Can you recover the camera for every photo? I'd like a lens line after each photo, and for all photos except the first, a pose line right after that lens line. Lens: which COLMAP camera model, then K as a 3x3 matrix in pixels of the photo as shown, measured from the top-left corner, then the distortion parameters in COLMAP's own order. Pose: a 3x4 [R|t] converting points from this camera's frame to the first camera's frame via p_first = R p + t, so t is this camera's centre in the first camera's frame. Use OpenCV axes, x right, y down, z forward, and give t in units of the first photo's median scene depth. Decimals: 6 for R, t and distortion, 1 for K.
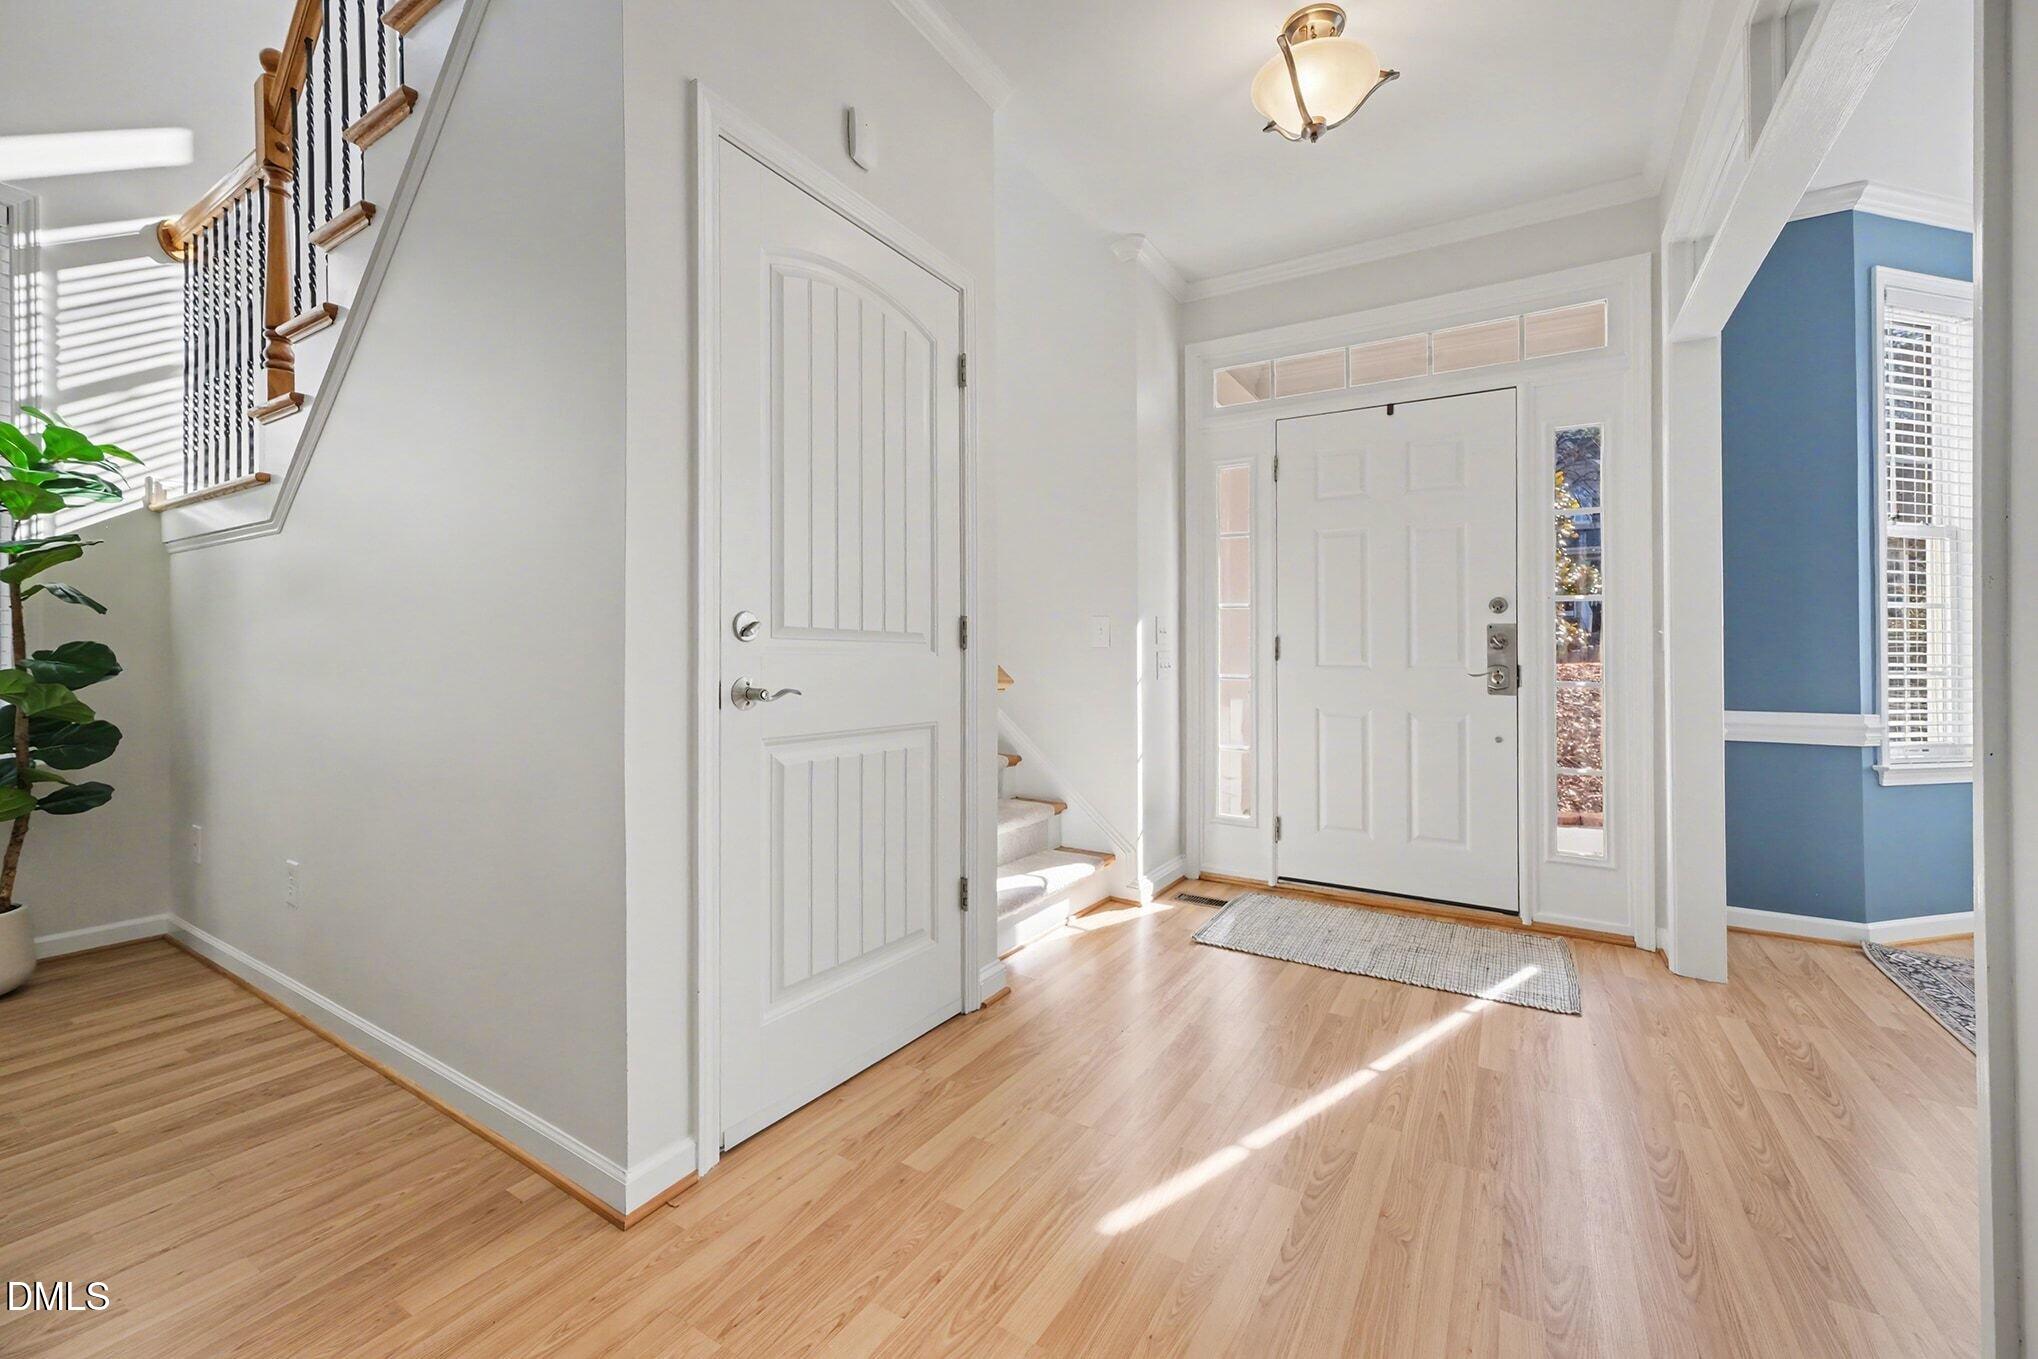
lens RADIAL K [[795.0, 0, 1014.7], [0, 795.0, 662.6], [0, 0, 1]] dist [0.002108, 0.000366]
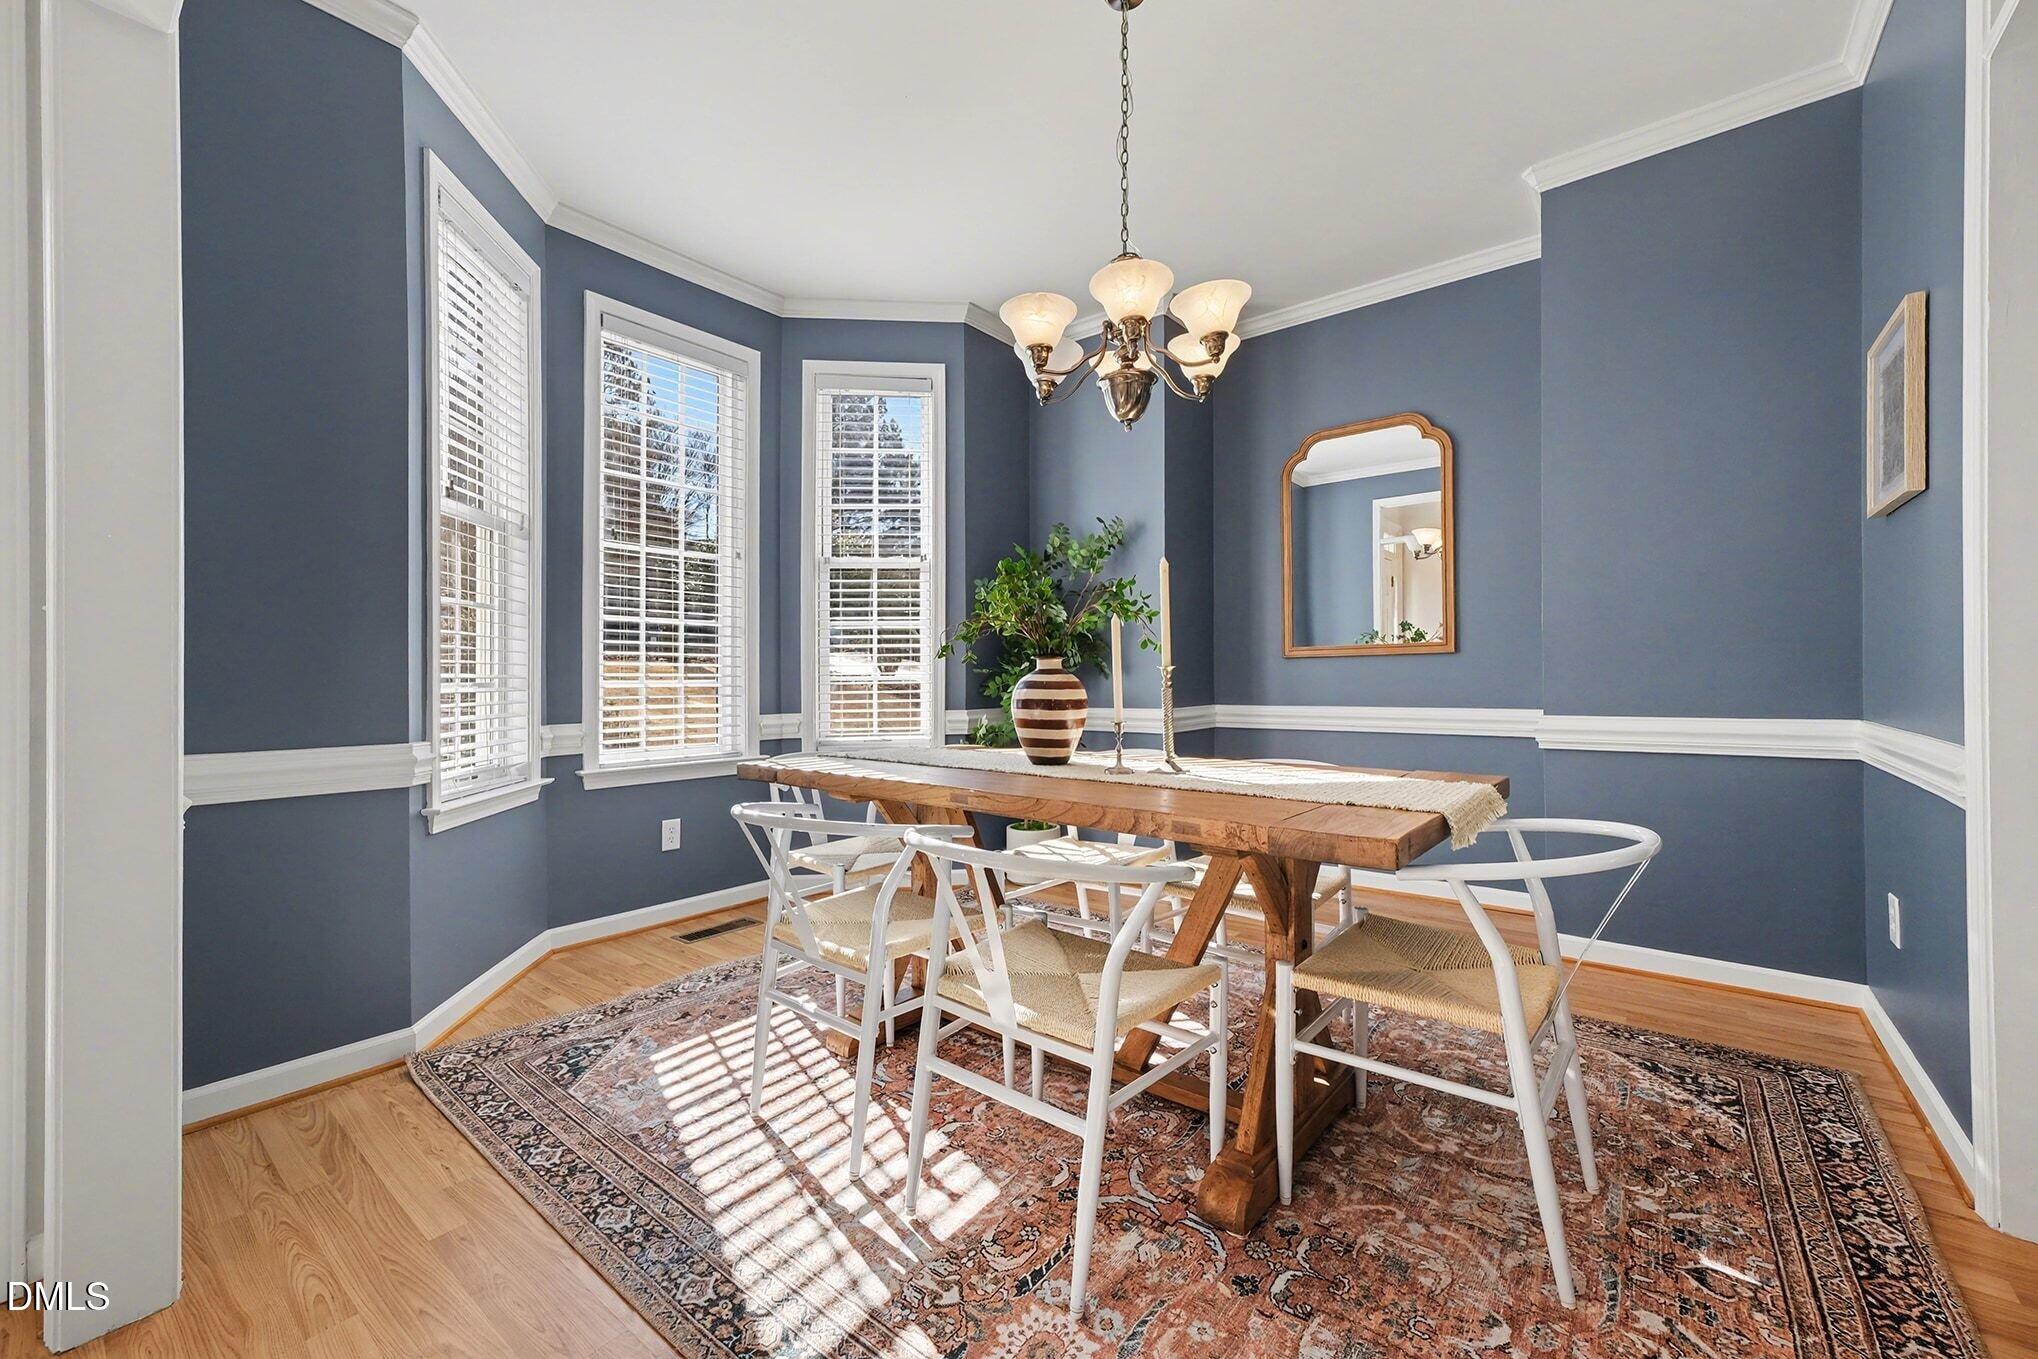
lens RADIAL K [[795.0, 0, 1019.2], [0, 795.0, 670.7], [0, 0, 1]] dist [0.002108, 0.000366]
pose [[0.106348, 0.010184, 0.994277, 0.391397], [0.000984, 0.999946, -0.010347, 0.008958], [-0.994328, 0.002079, 0.106332, 0.363187]]
